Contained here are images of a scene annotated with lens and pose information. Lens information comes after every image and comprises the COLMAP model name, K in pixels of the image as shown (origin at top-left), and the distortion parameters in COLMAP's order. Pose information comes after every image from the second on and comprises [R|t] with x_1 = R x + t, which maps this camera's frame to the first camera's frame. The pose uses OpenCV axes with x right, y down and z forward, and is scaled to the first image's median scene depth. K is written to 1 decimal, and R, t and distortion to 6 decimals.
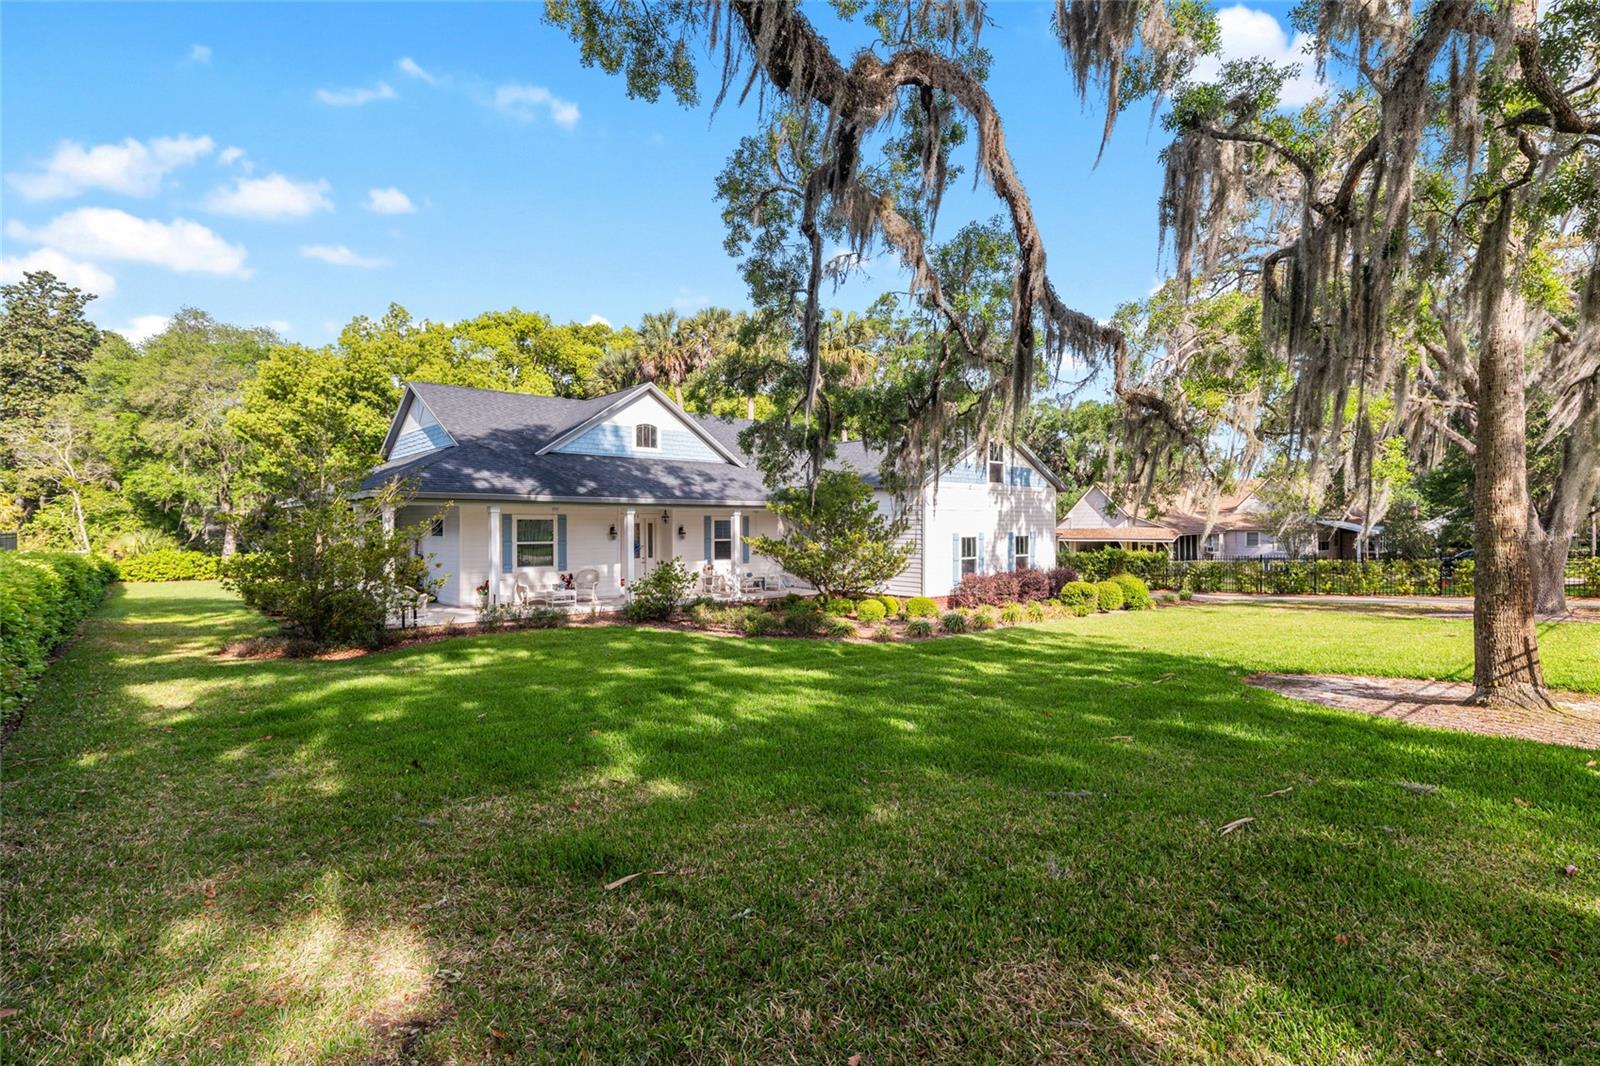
lens RADIAL K [[785.1, 0, 800.0], [0, 785.1, 533.0], [0, 0, 1]] dist [0.000919, 0.000059]
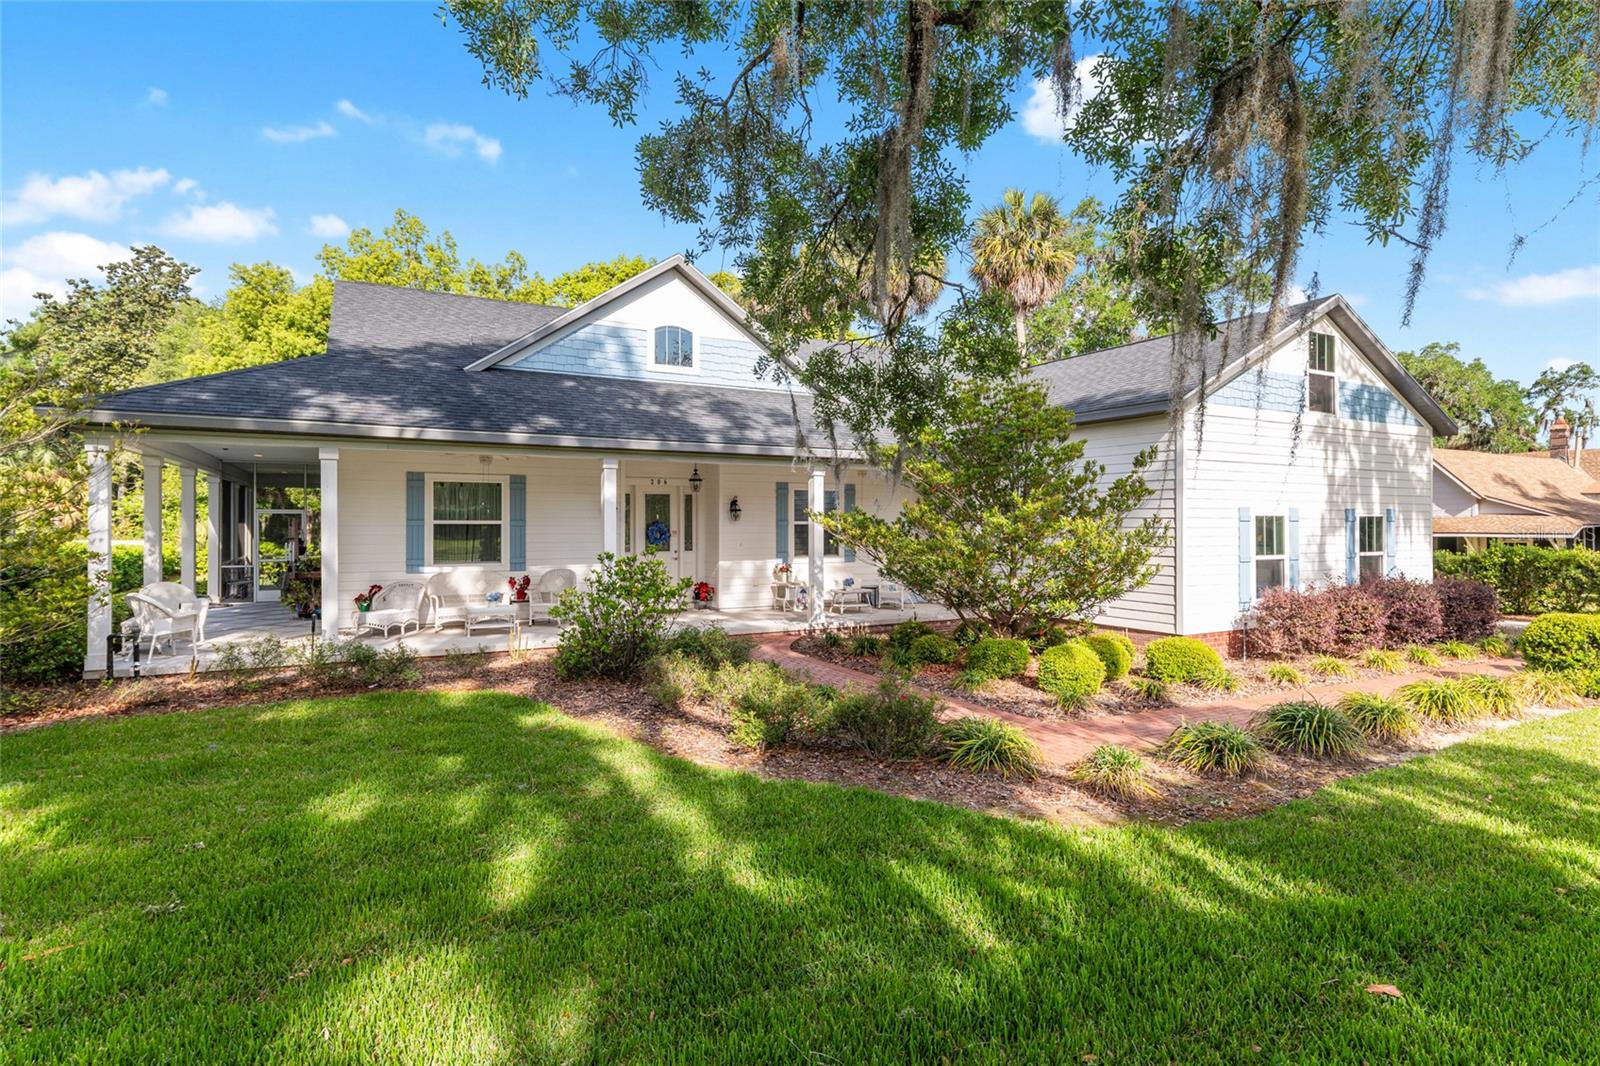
lens RADIAL K [[788.7, 0, 800.0], [0, 788.7, 533.0], [0, 0, 1]] dist [0.012671, -0.000079]
pose [[0.974190, 0.004470, -0.225685, 0.034584], [-0.004502, 0.999990, 0.000374, 0.017491], [0.225684, 0.000652, 0.974200, 0.438009]]
